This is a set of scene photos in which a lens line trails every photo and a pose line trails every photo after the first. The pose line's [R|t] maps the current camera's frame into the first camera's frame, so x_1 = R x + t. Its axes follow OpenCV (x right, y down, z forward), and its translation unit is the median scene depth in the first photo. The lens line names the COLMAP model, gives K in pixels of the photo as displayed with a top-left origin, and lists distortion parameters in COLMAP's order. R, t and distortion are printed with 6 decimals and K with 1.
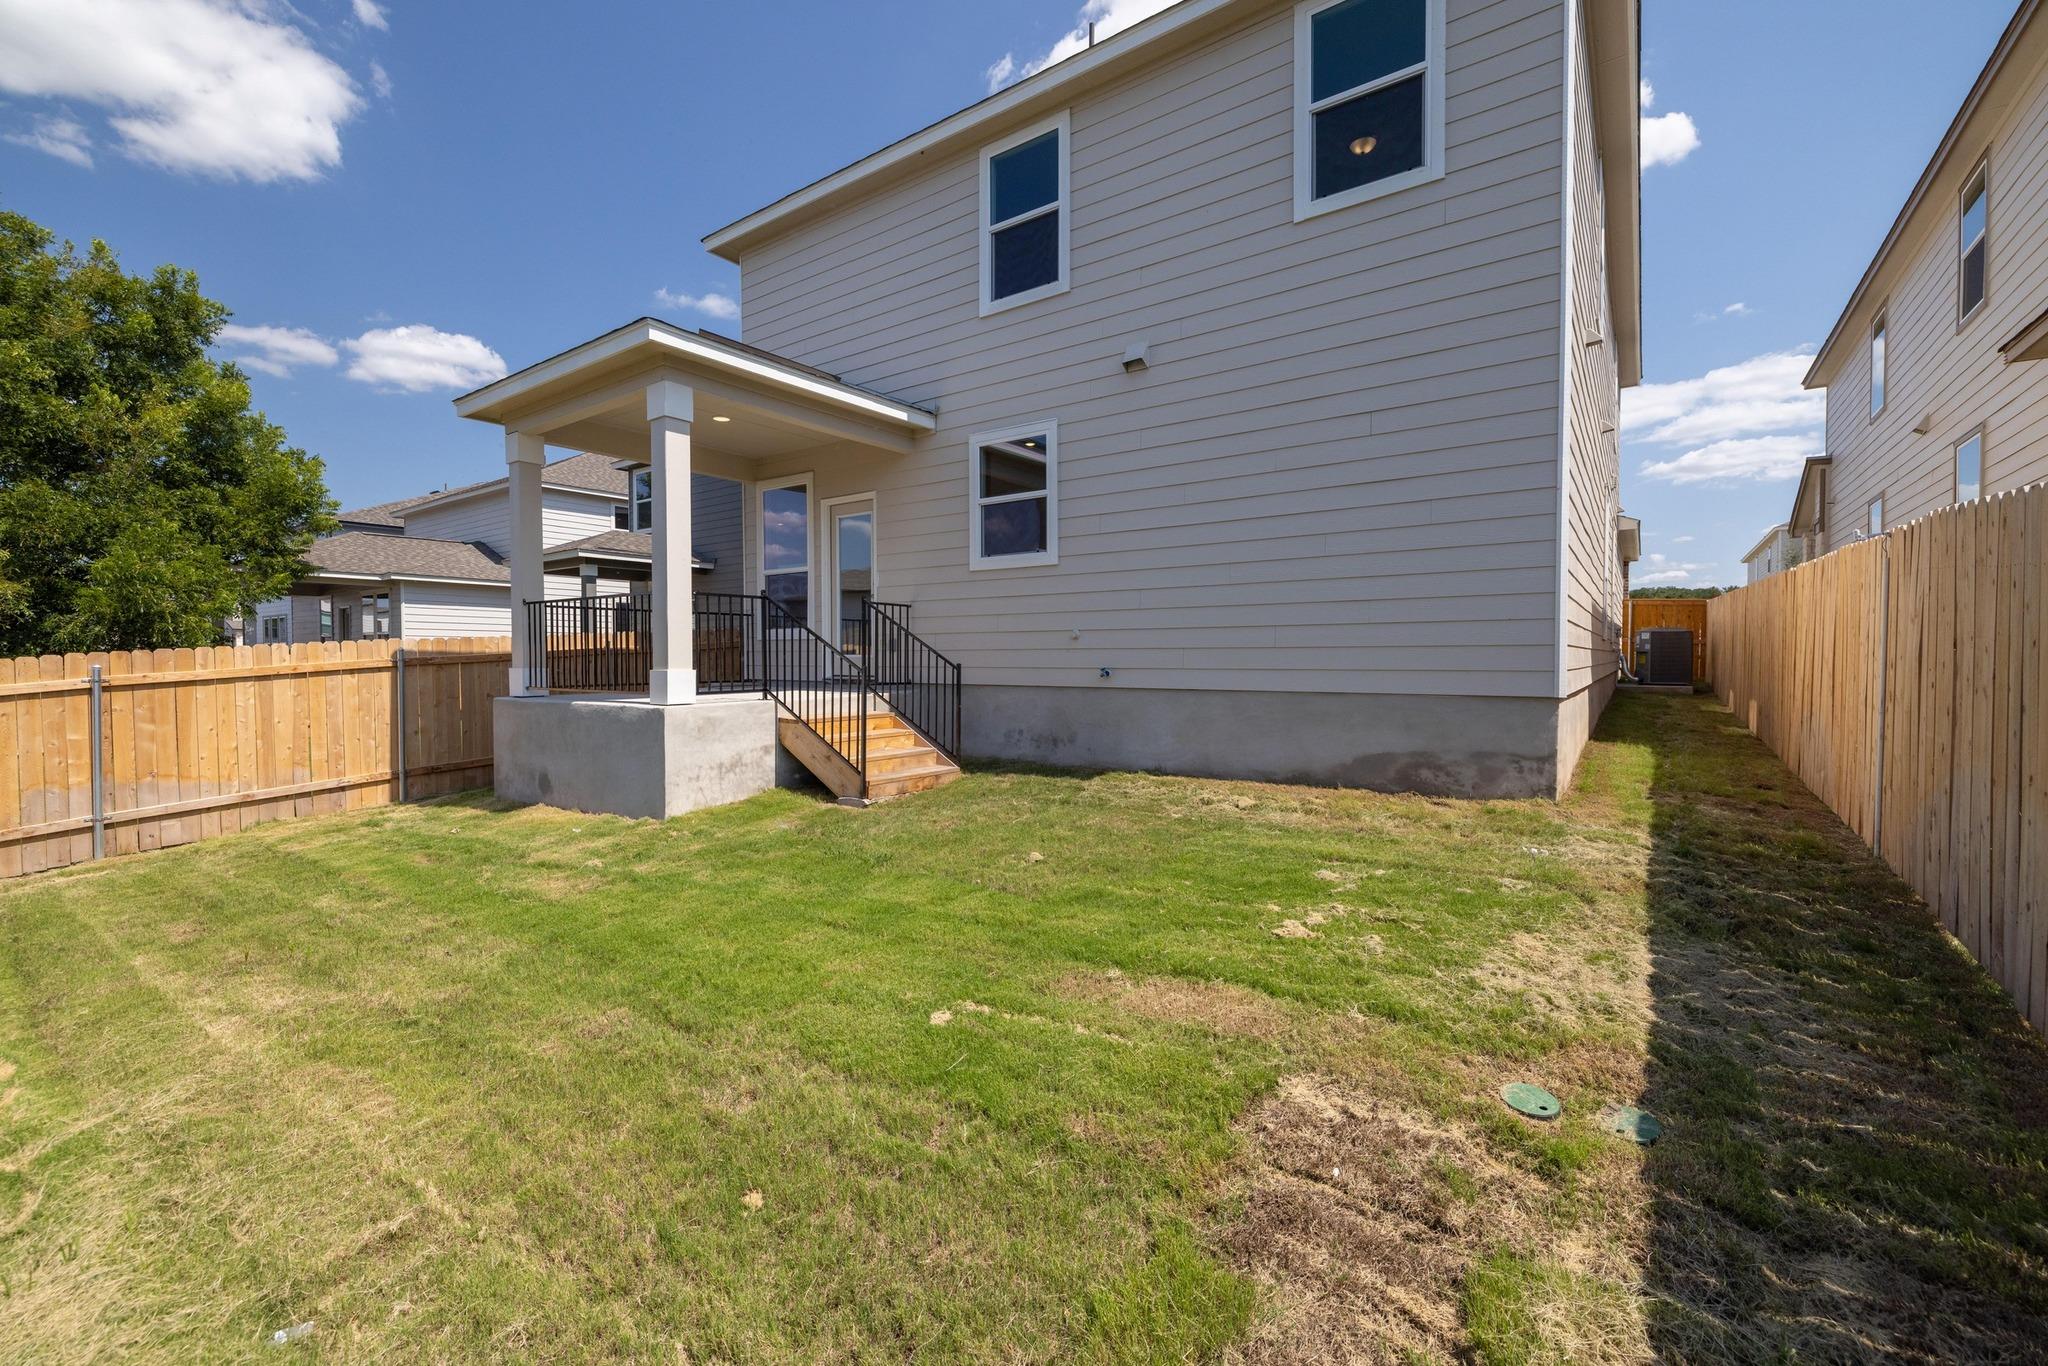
lens RADIAL K [[858.0, 0, 1014.3], [0, 858.0, 677.2], [0, 0, 1]] dist [-0.000937, -0.000162]
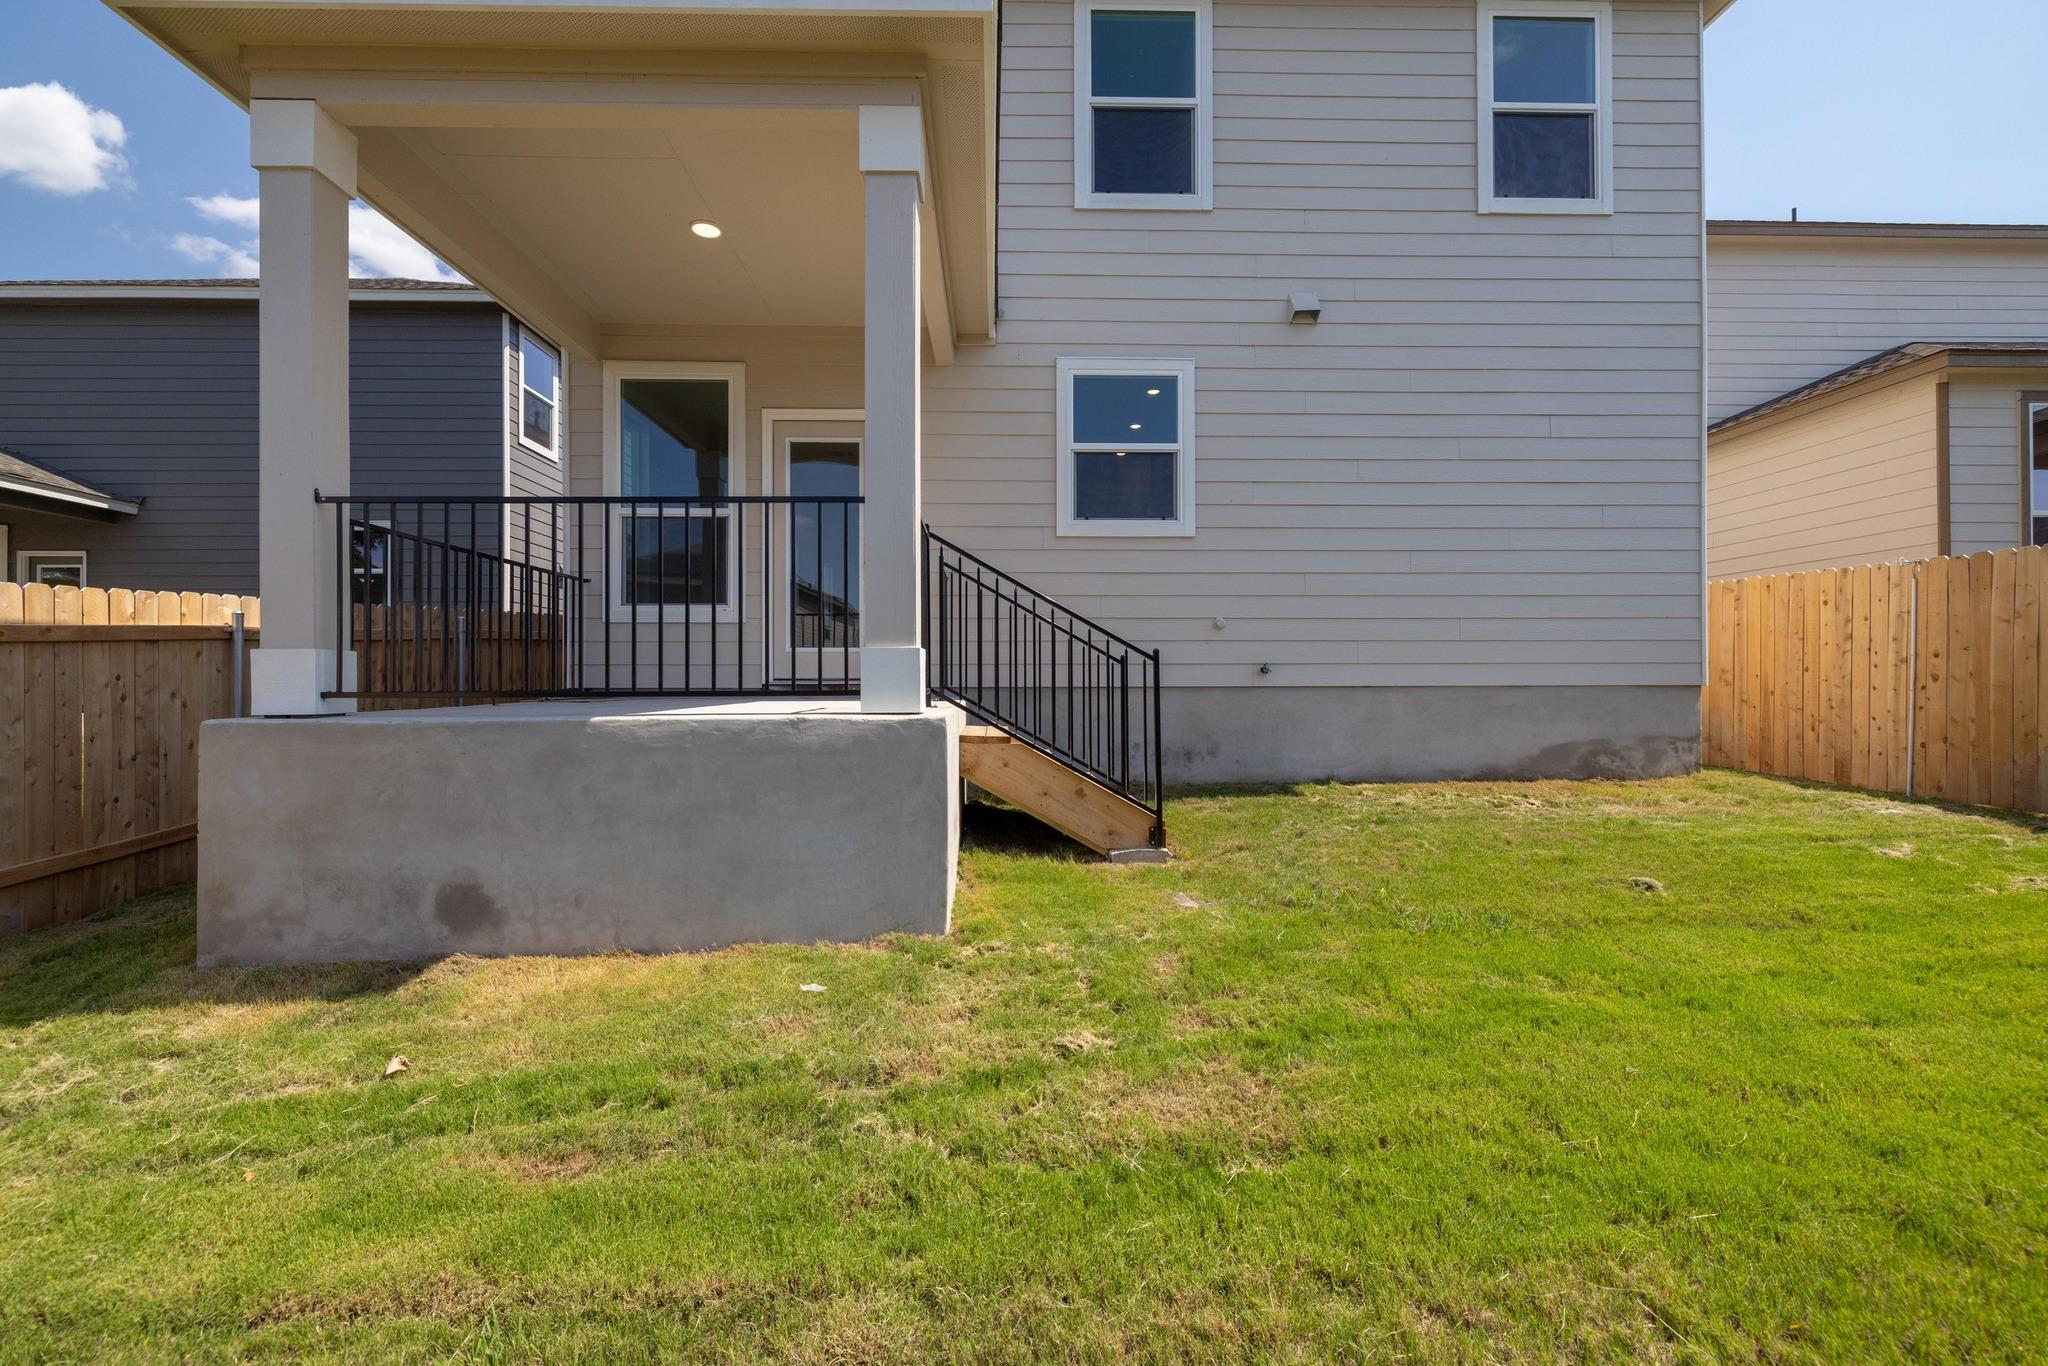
lens RADIAL K [[888.0, 0, 1027.1], [0, 888.0, 645.0], [0, 0, 1]] dist [-0.002646, -0.000208]
pose [[0.791476, 0.005261, 0.611178, -0.622586], [0.014470, 0.999521, -0.027343, -0.008478], [-0.611029, 0.030485, 0.791021, 0.457777]]
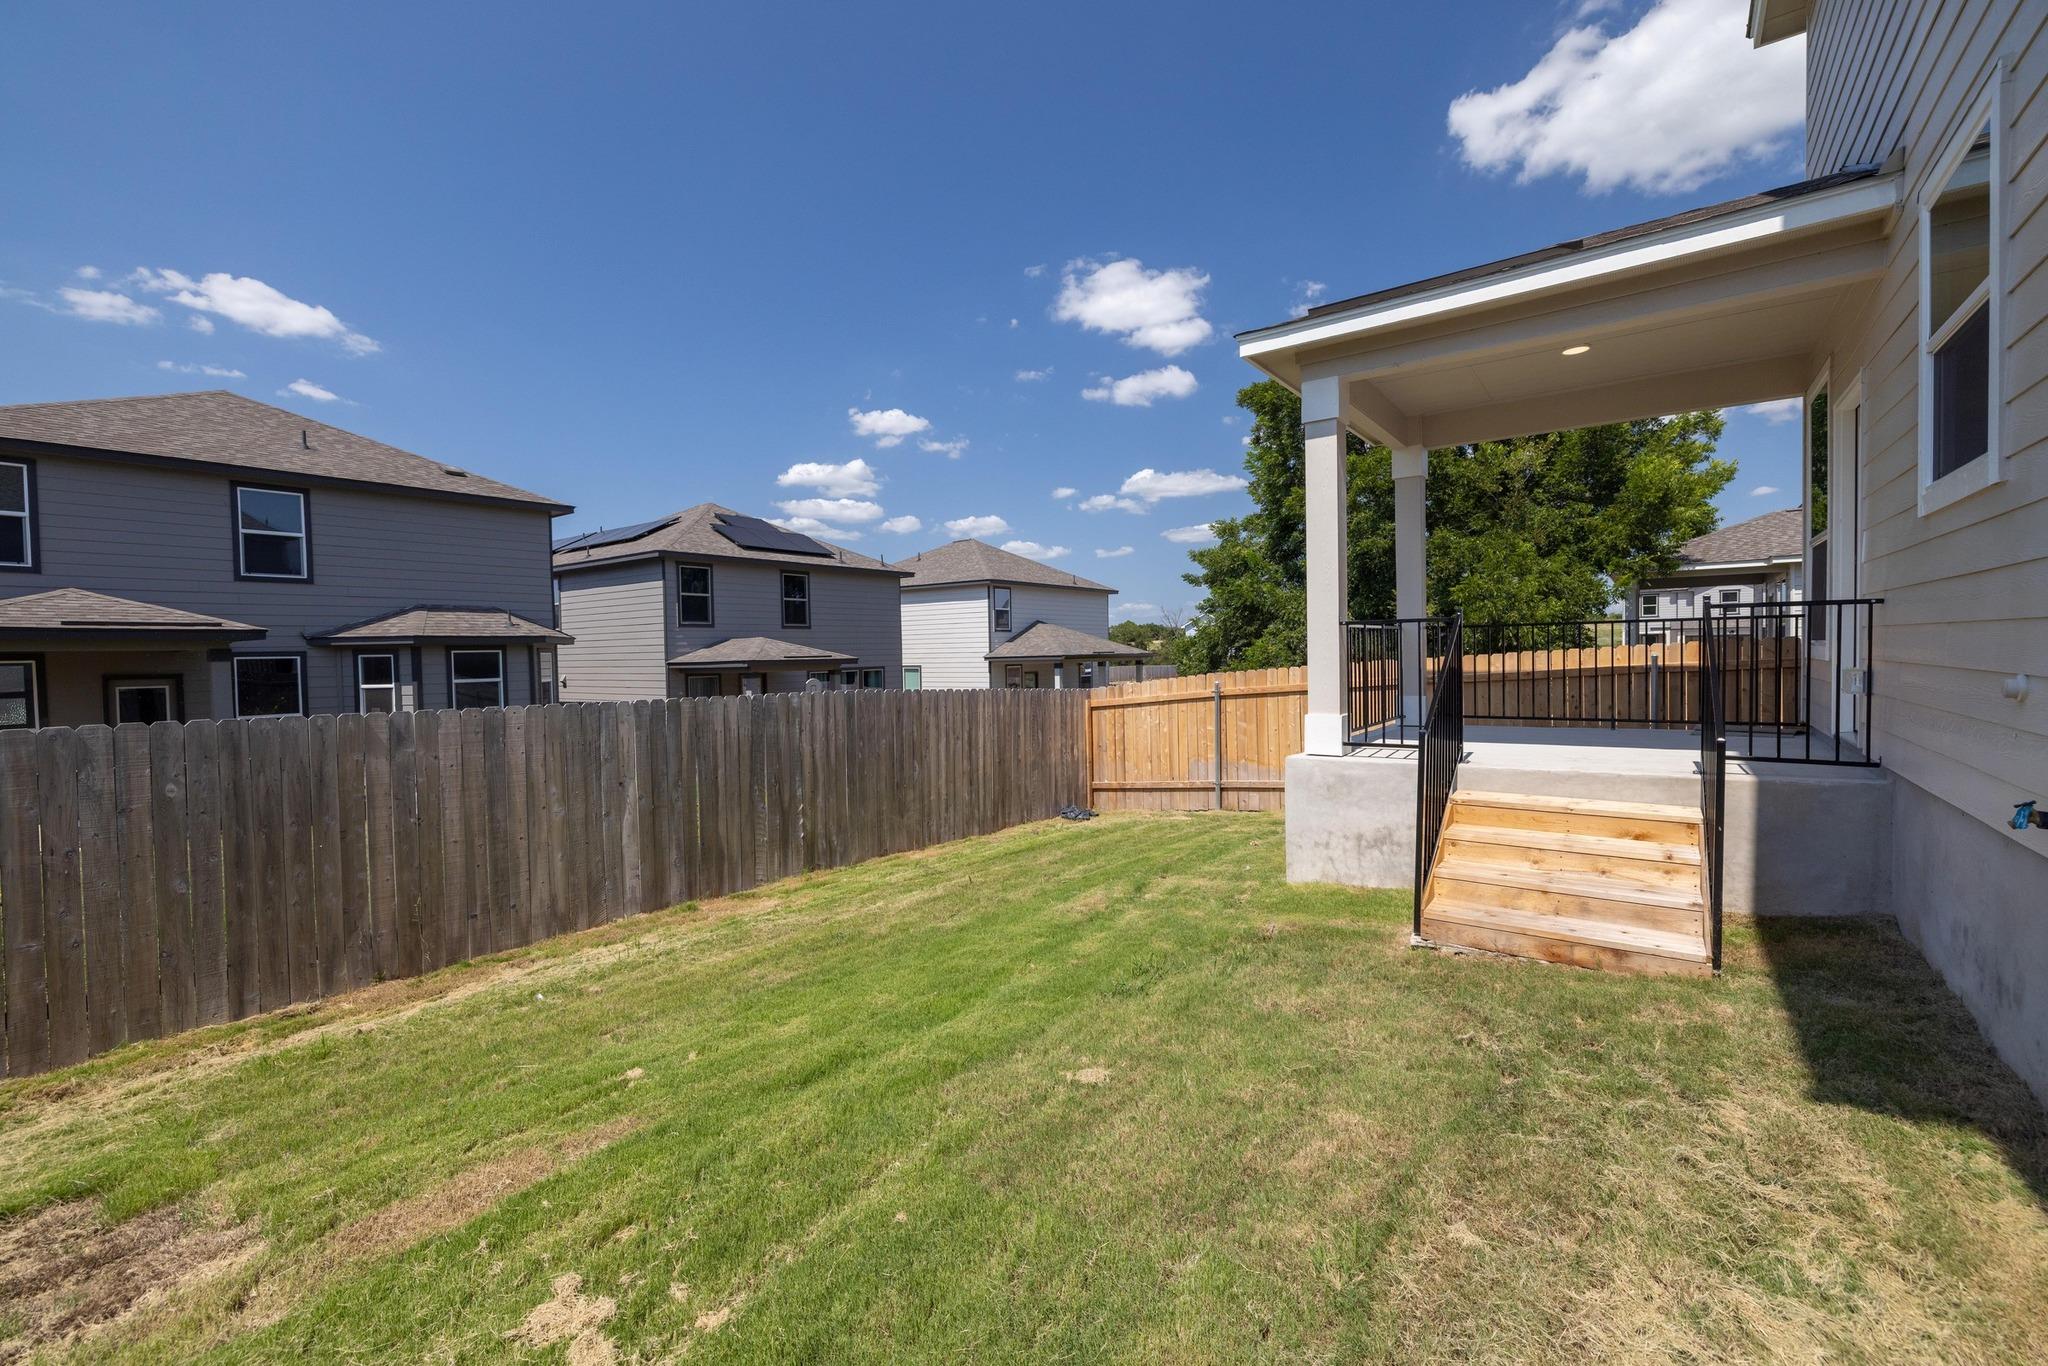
lens RADIAL K [[858.0, 0, 1014.3], [0, 858.0, 677.2], [0, 0, 1]] dist [-0.000937, -0.000162]
pose [[-0.007760, 0.031154, -0.999484, 0.428261], [-0.001300, 0.999513, 0.031165, -0.066403], [0.999969, 0.001542, -0.007715, 0.641945]]
